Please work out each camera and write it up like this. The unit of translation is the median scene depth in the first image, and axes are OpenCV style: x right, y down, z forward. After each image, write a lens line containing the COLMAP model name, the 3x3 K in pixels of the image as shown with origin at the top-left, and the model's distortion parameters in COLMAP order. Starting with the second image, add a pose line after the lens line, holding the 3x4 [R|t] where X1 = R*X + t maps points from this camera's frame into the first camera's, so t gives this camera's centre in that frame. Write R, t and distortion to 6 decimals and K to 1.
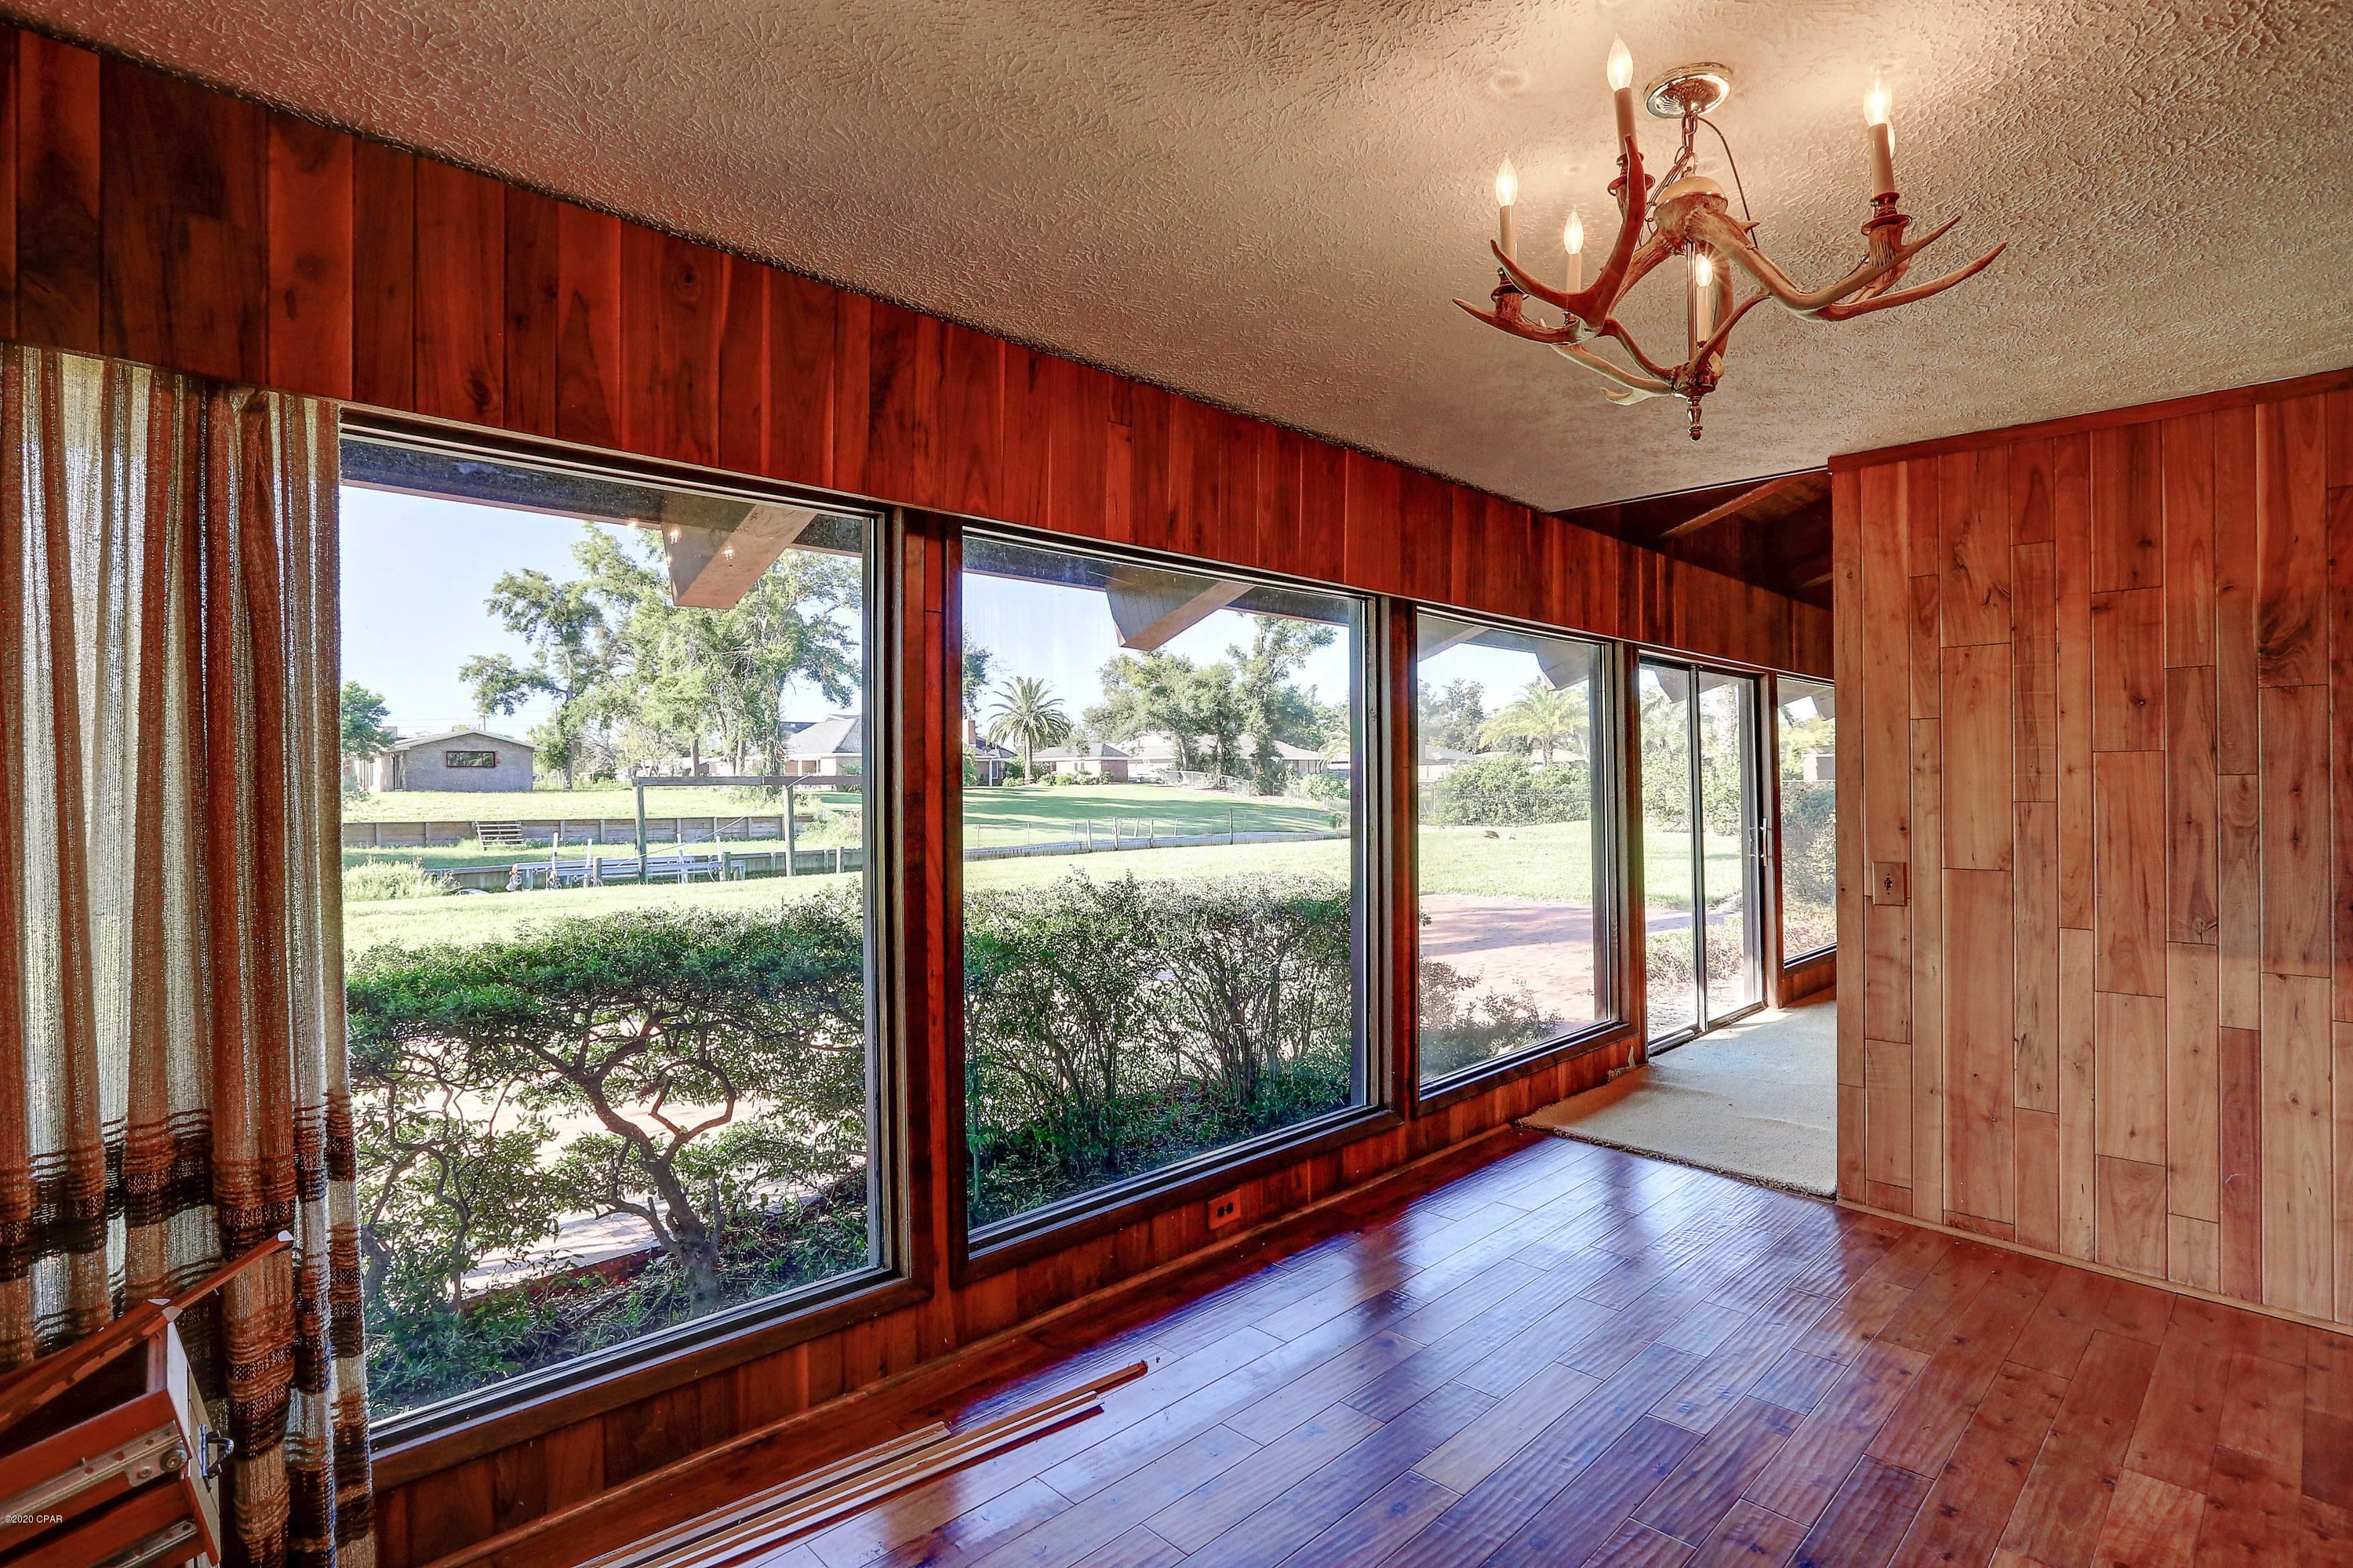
lens RADIAL K [[1142.6, 0, 1176.5], [0, 1142.6, 784.0], [0, 0, 1]] dist [-0.047977, 0.019572]
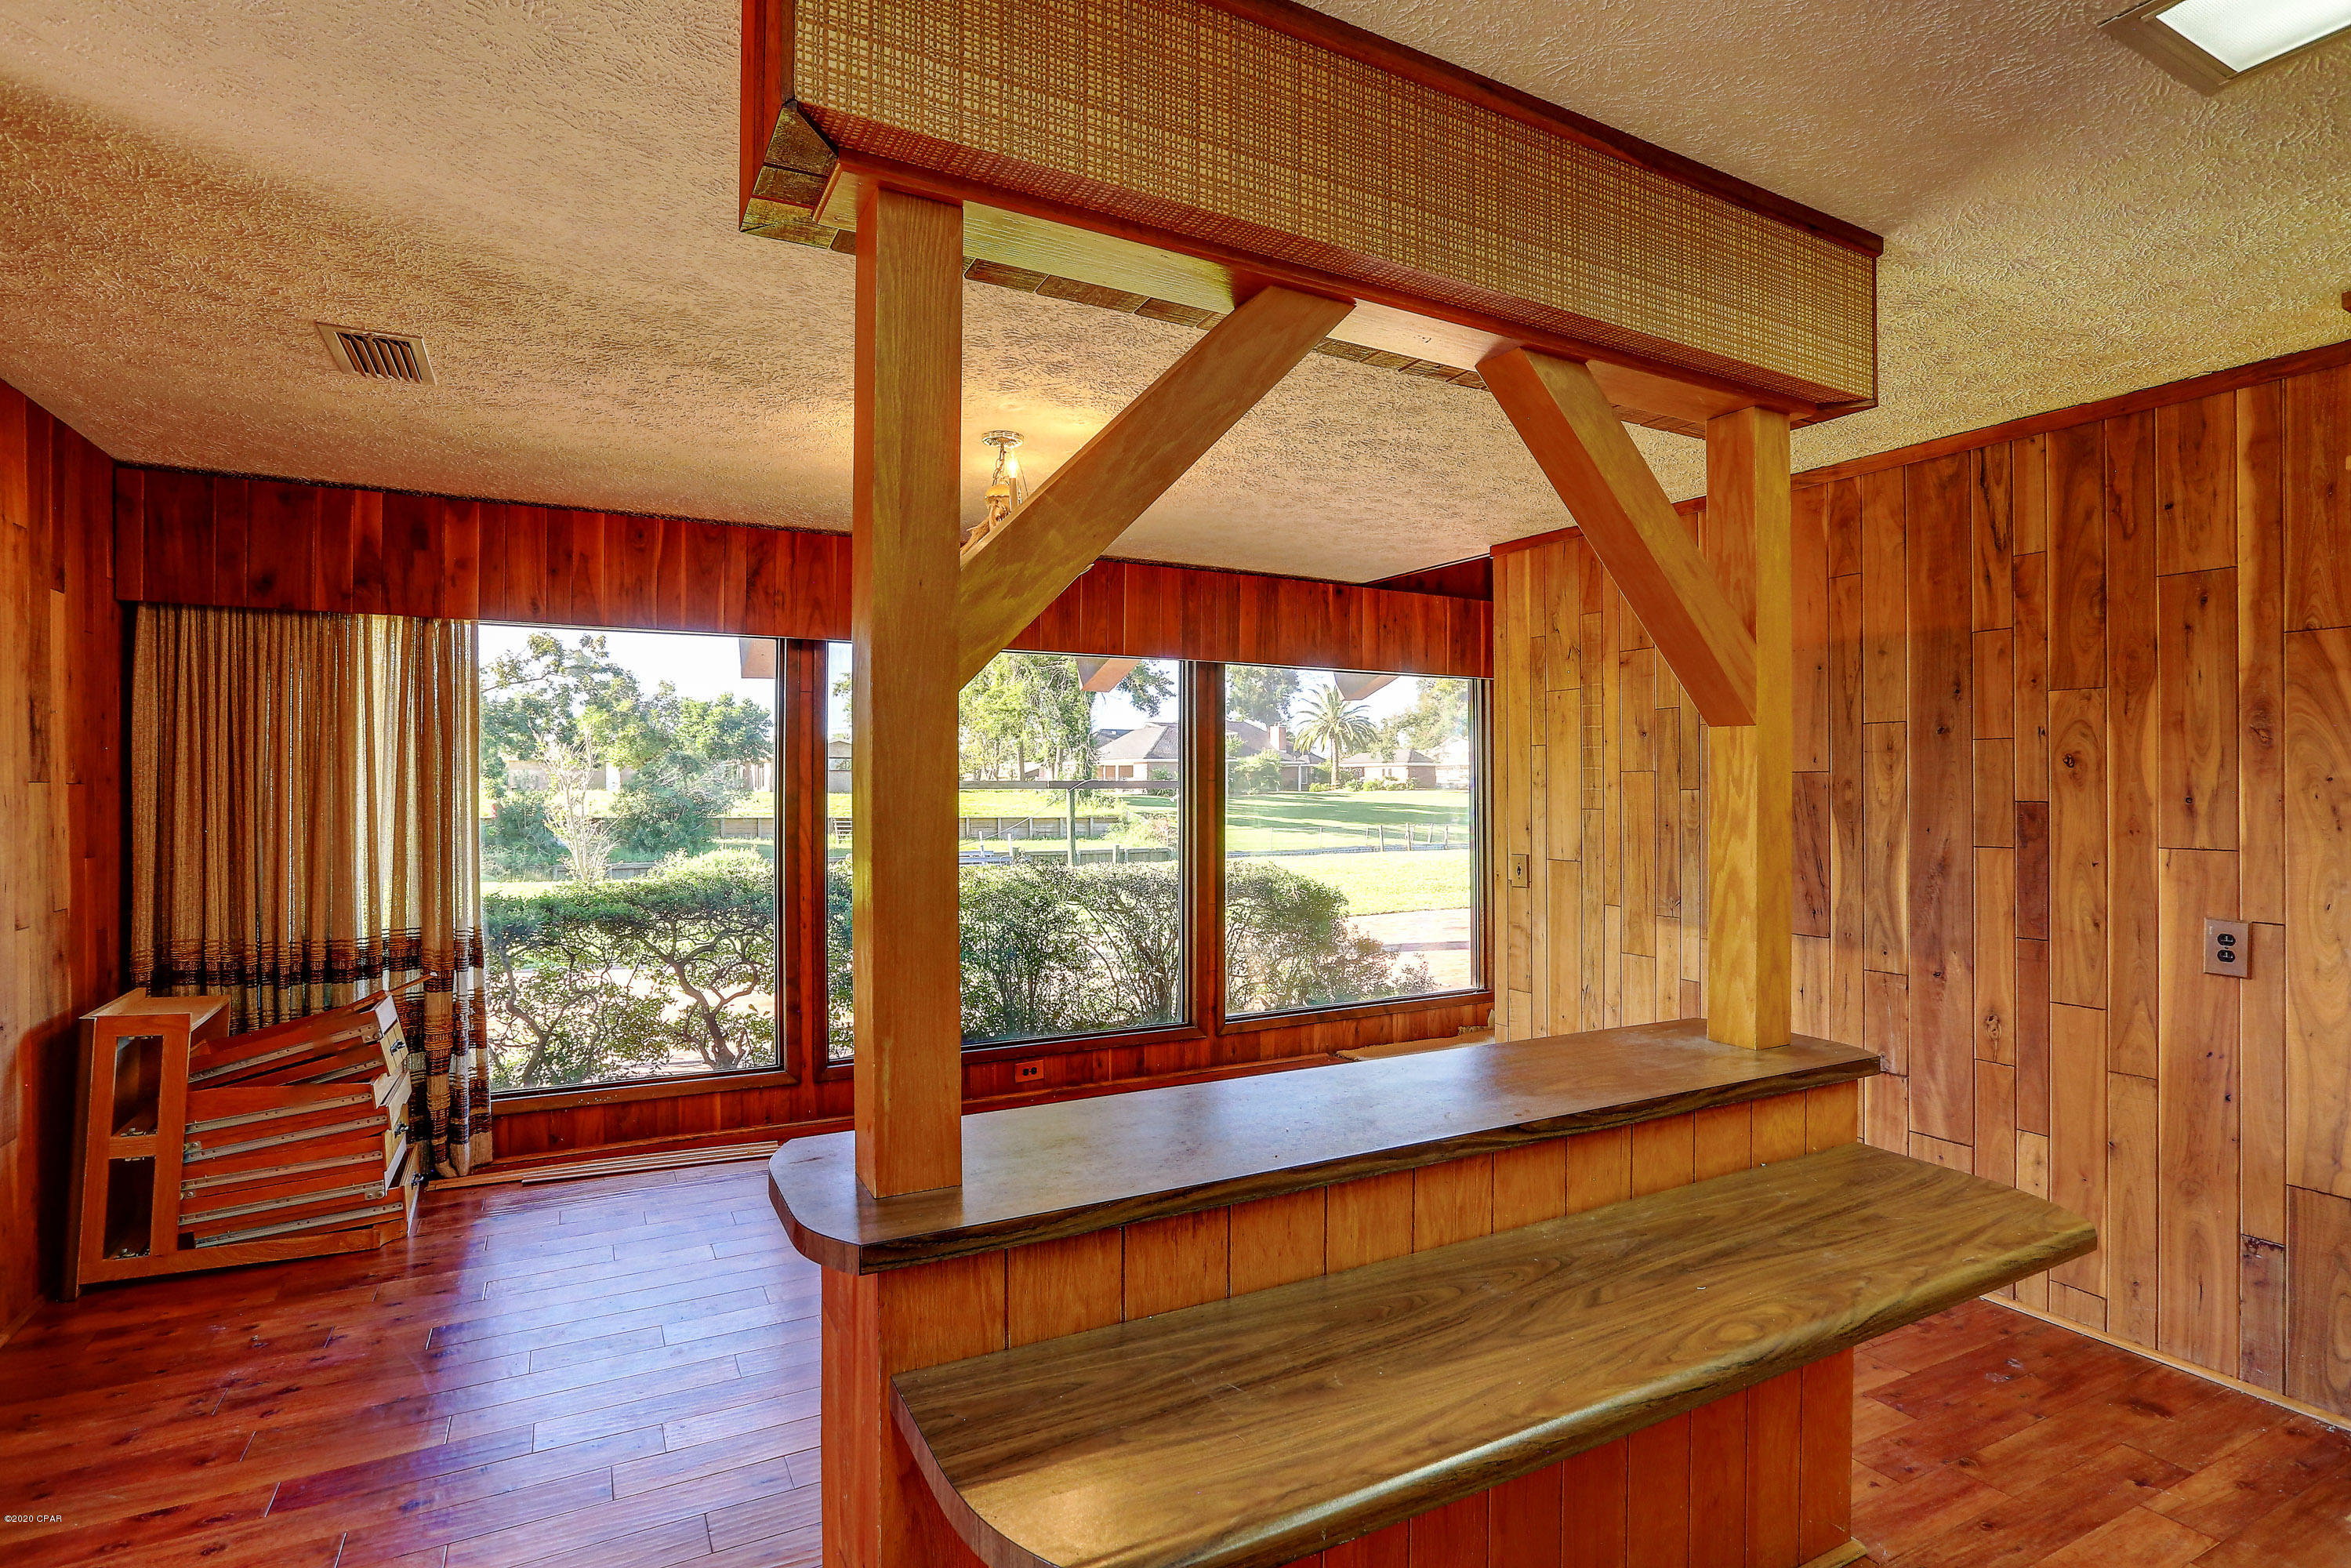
lens RADIAL K [[1141.6, 0, 1175.5], [0, 1141.6, 784.0], [0, 0, 1]] dist [-0.047977, 0.019572]
pose [[0.960143, 0.004893, -0.279466, 0.649514], [-0.006099, 0.999975, -0.003447, -0.005727], [0.279442, 0.005014, 0.960149, -0.407591]]
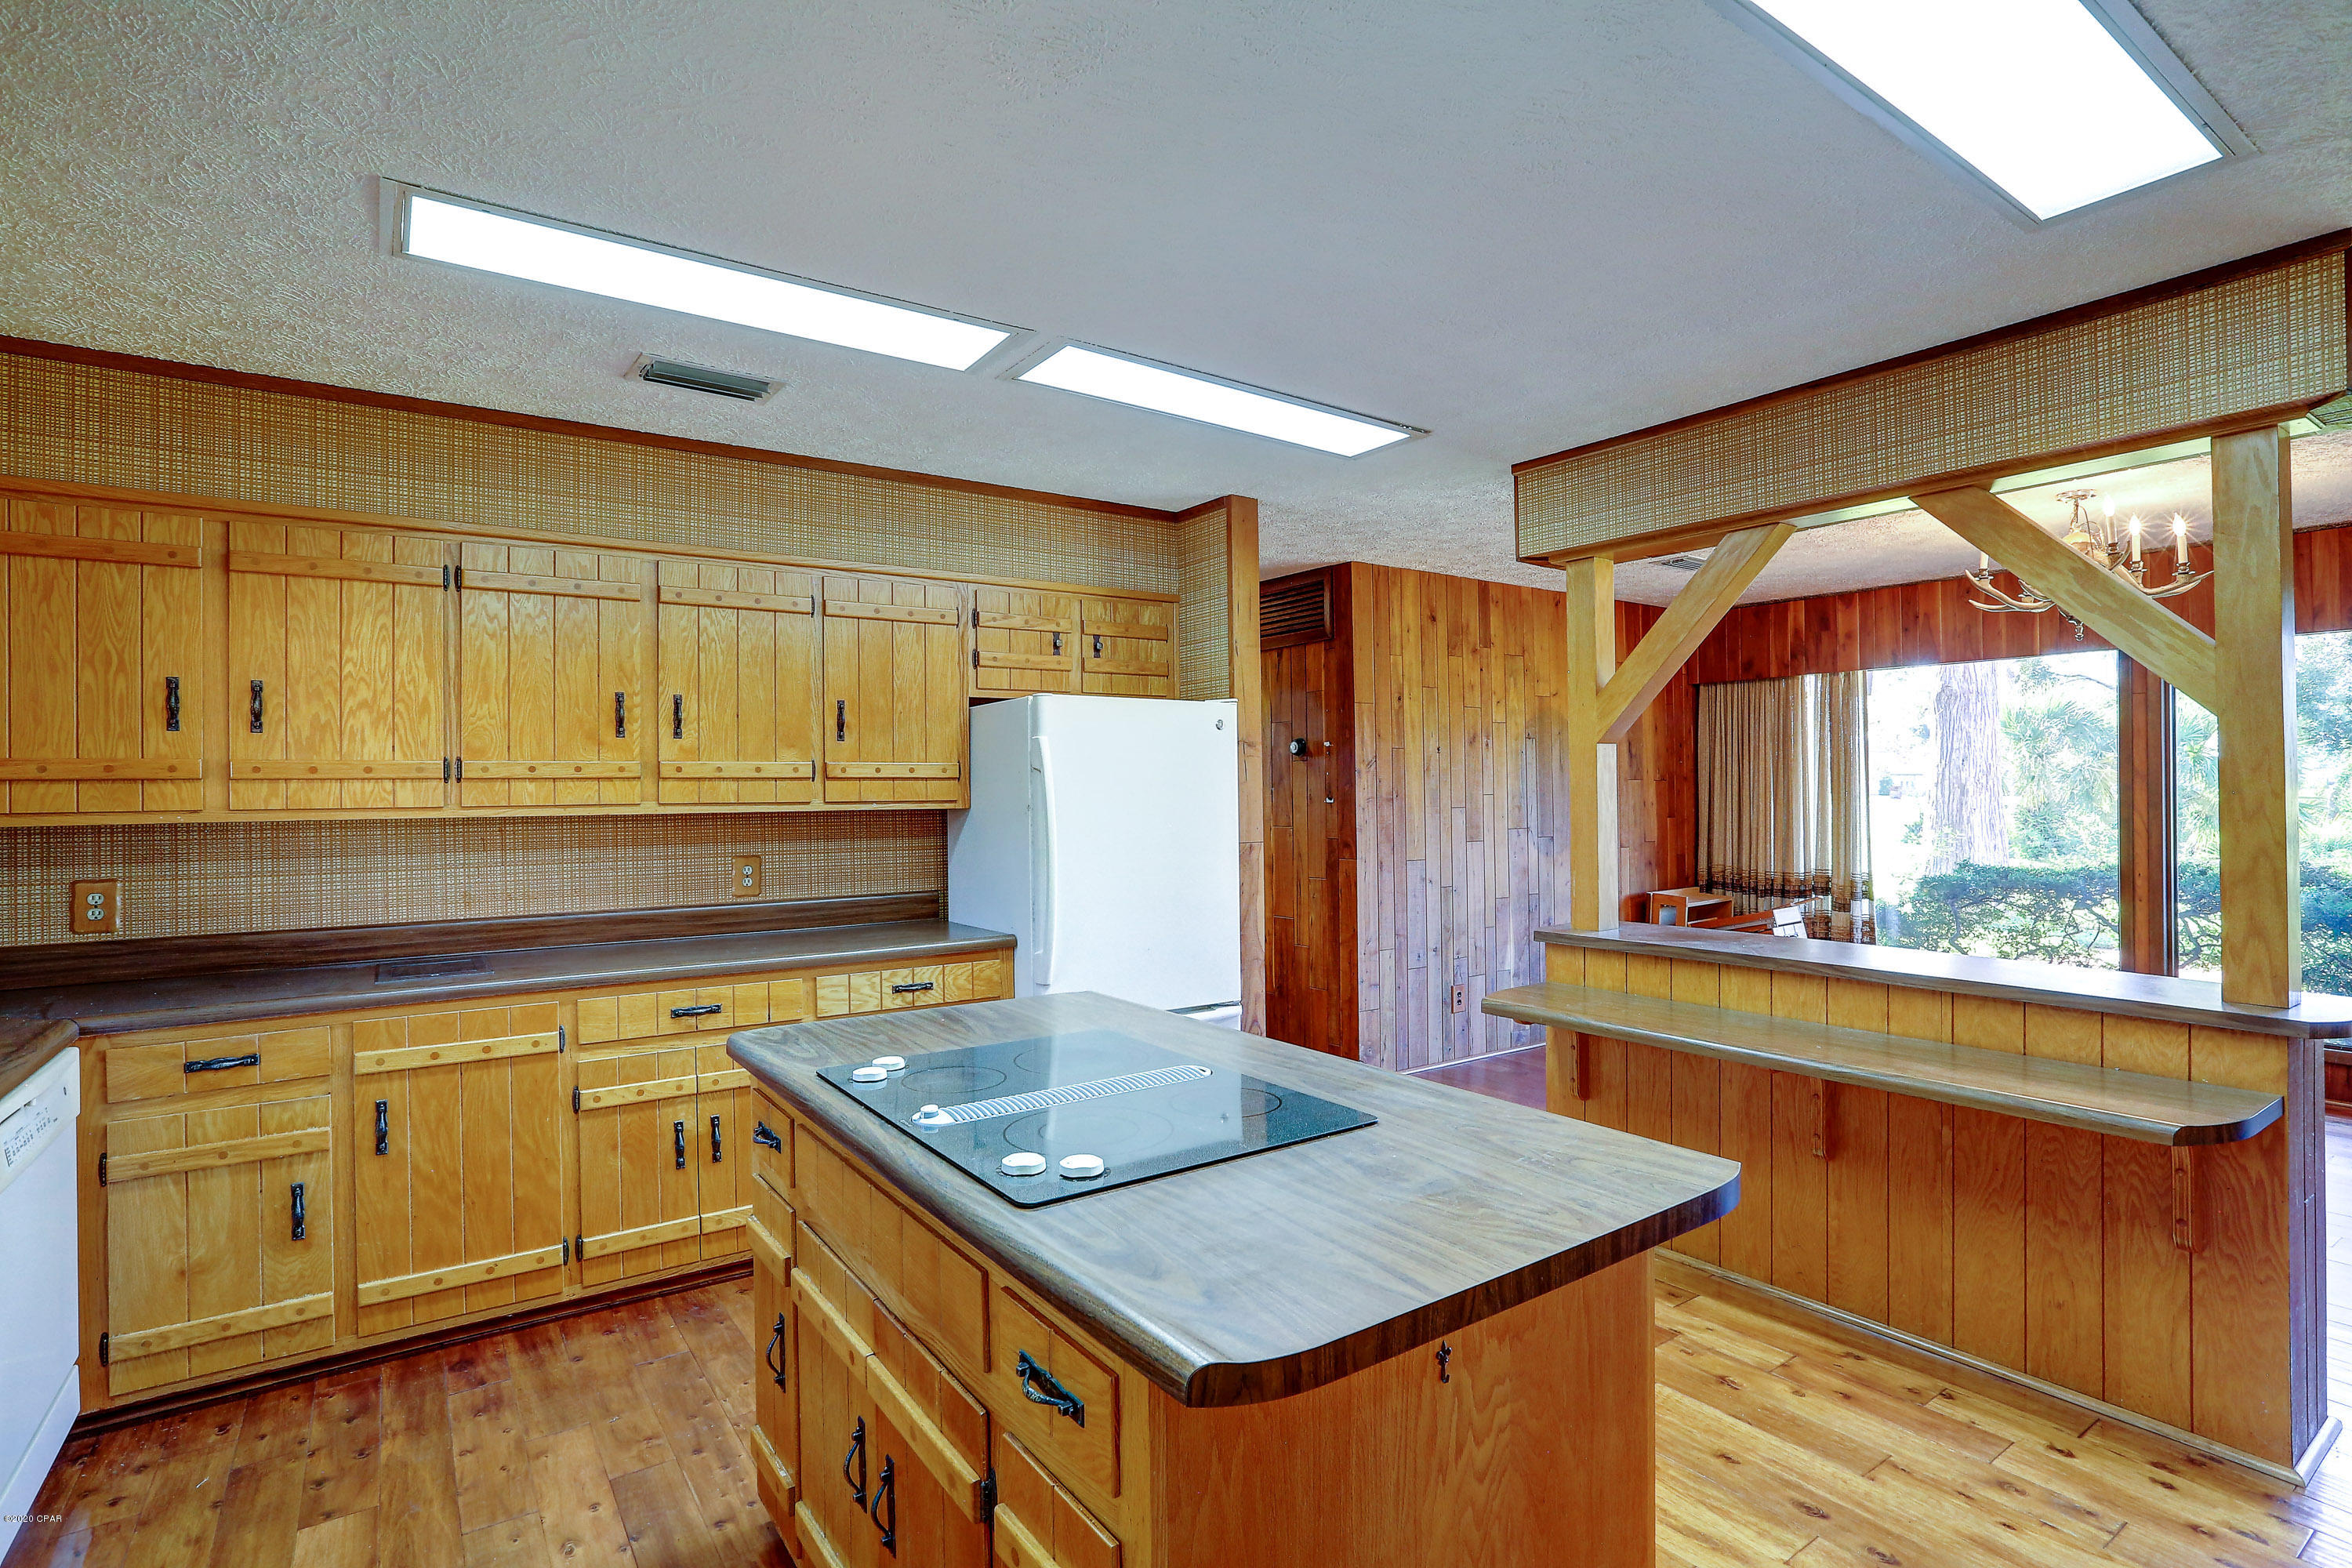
lens RADIAL K [[1142.1, 0, 1176.0], [0, 1142.1, 784.0], [0, 0, 1]] dist [-0.047977, 0.019572]
pose [[-0.167821, 0.004181, -0.985809, 1.571118], [0.007092, 0.999970, 0.003034, -0.009320], [0.985792, -0.006482, -0.167846, -0.256107]]
